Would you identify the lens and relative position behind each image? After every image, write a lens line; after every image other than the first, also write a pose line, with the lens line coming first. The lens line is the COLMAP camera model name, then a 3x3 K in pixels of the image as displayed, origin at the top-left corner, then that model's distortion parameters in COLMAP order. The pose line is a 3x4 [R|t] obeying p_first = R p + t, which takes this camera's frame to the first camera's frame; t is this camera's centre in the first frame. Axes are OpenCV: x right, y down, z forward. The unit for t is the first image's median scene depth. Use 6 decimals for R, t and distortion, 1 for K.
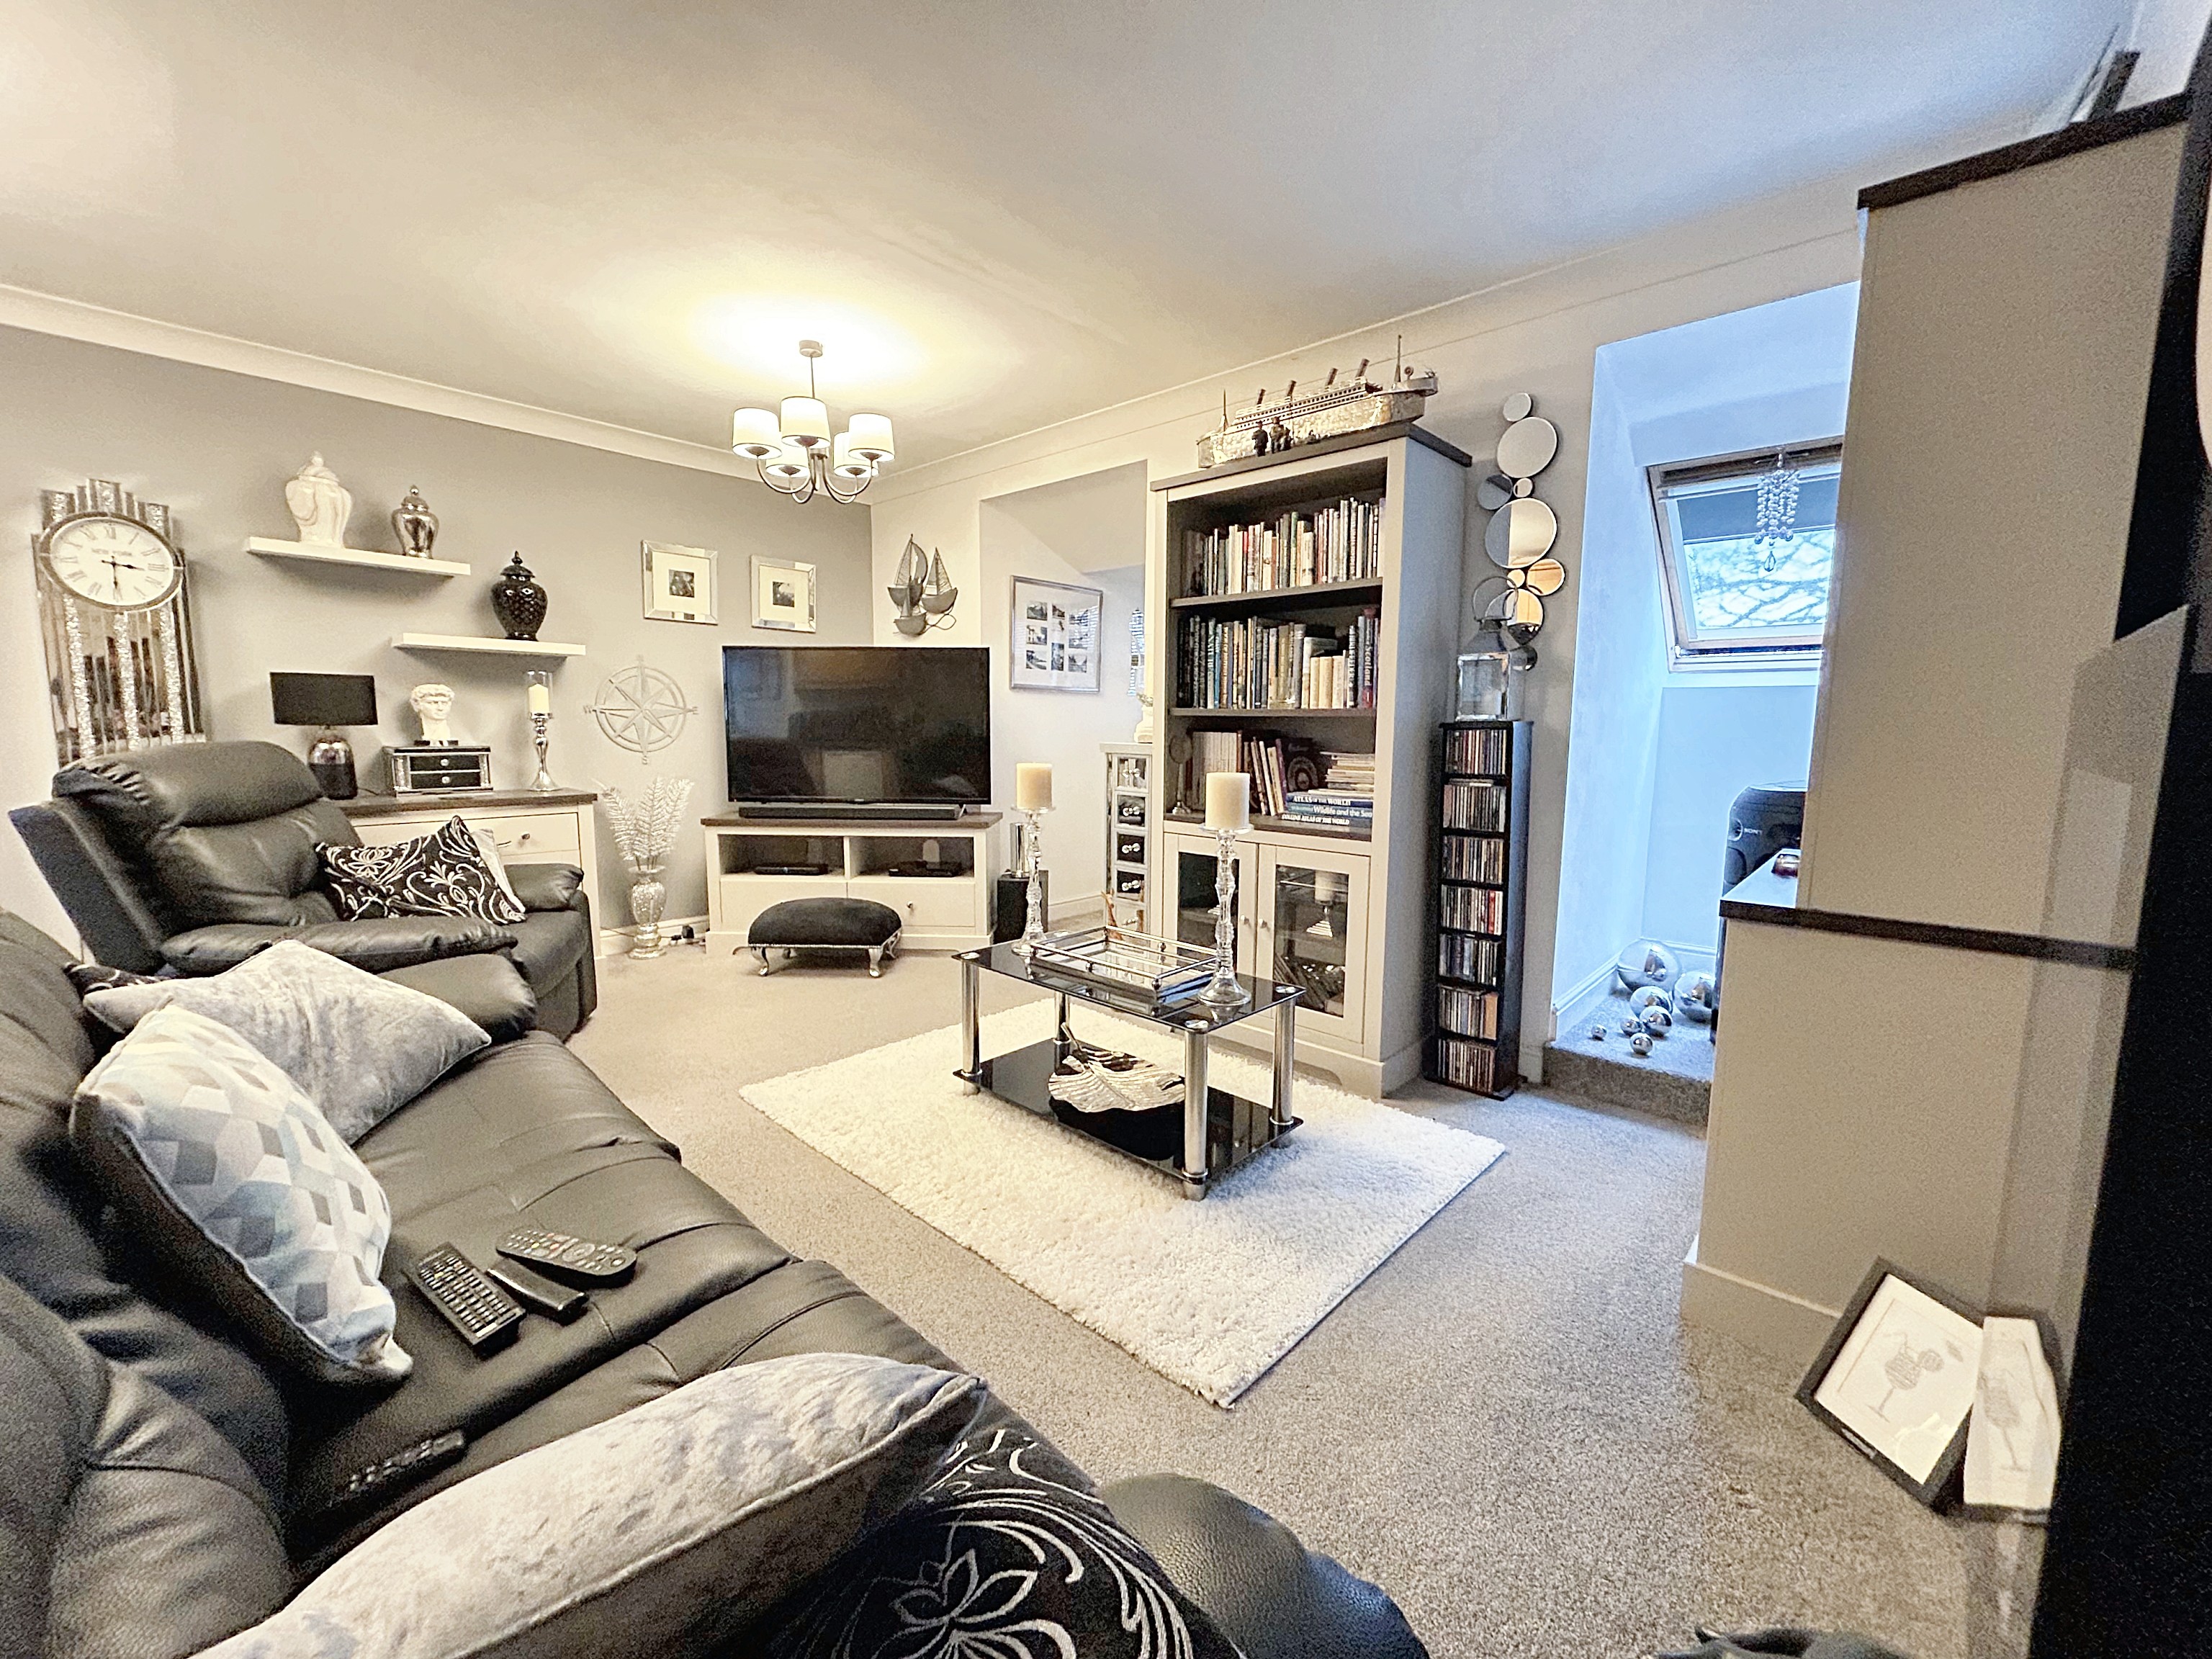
lens RADIAL K [[895.8, 0, 1101.5], [0, 895.8, 834.8], [0, 0, 1]] dist [0.000463, -0.000544]
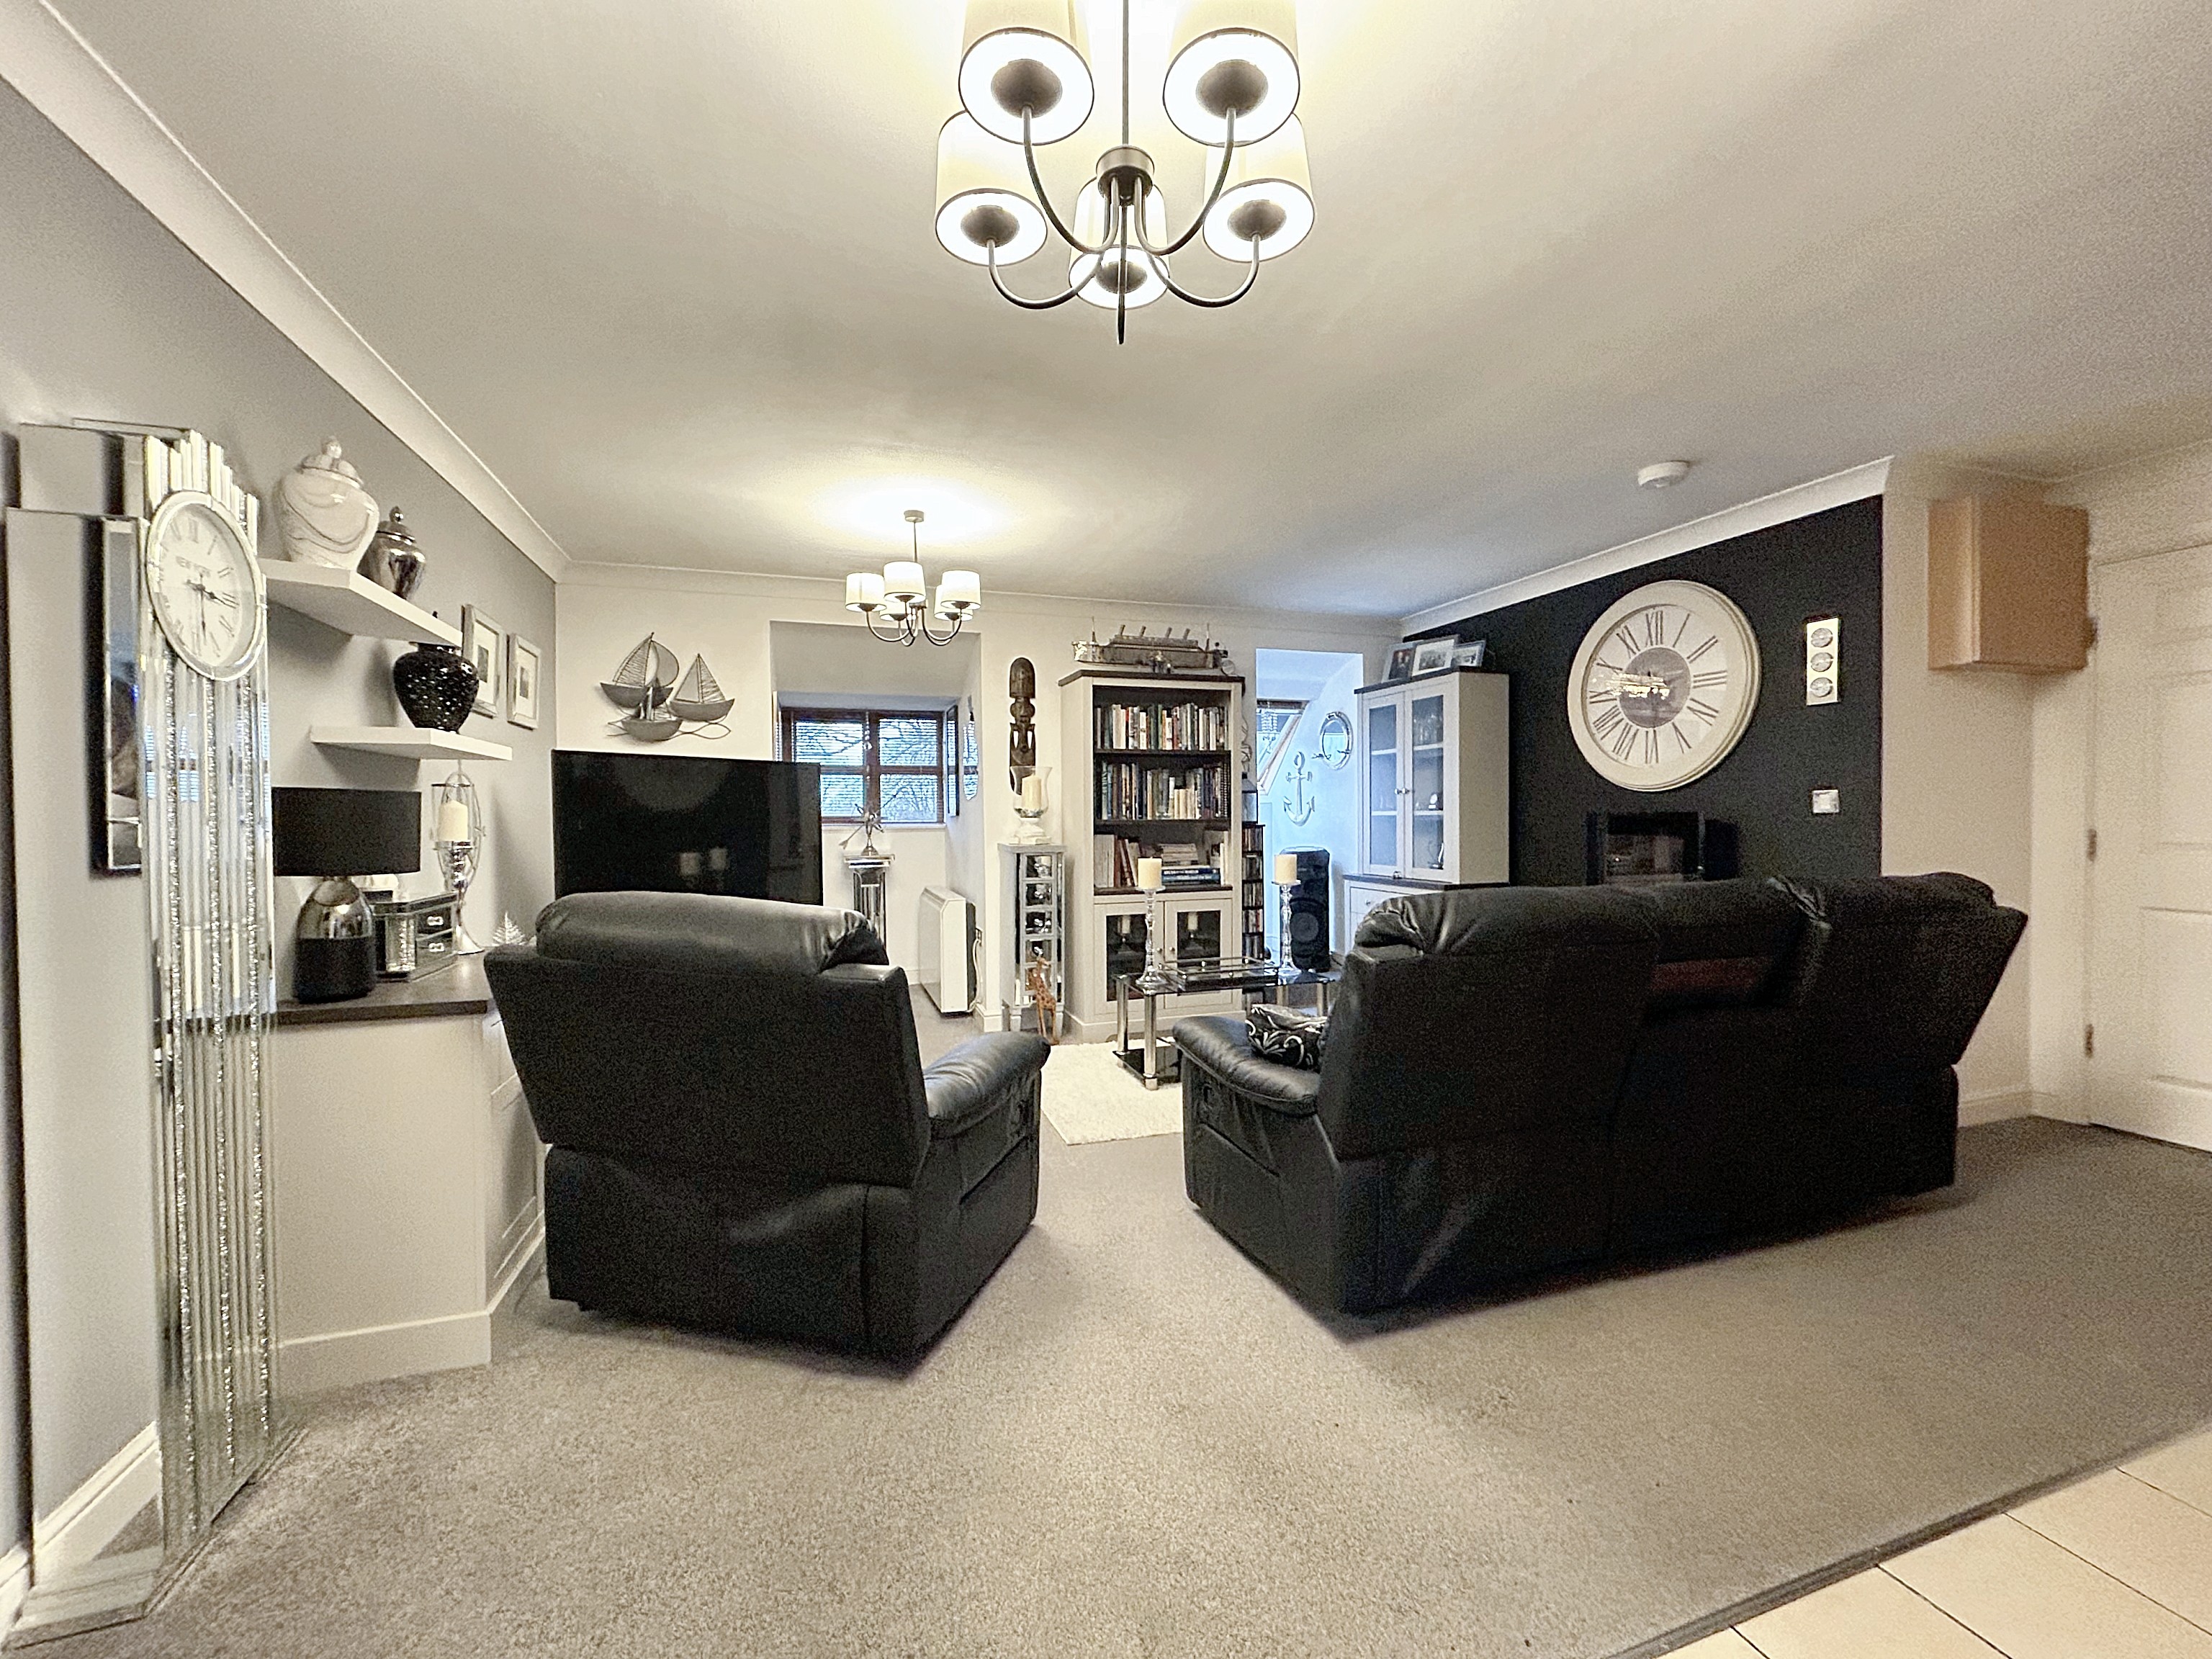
lens RADIAL K [[895.8, 0, 1090.4], [0, 895.8, 824.1], [0, 0, 1]] dist [0.000463, -0.000544]
pose [[0.486797, -0.022635, 0.873222, -1.254977], [0.123644, 0.991385, -0.043230, -0.073425], [-0.864720, 0.129013, 0.485402, 0.299832]]
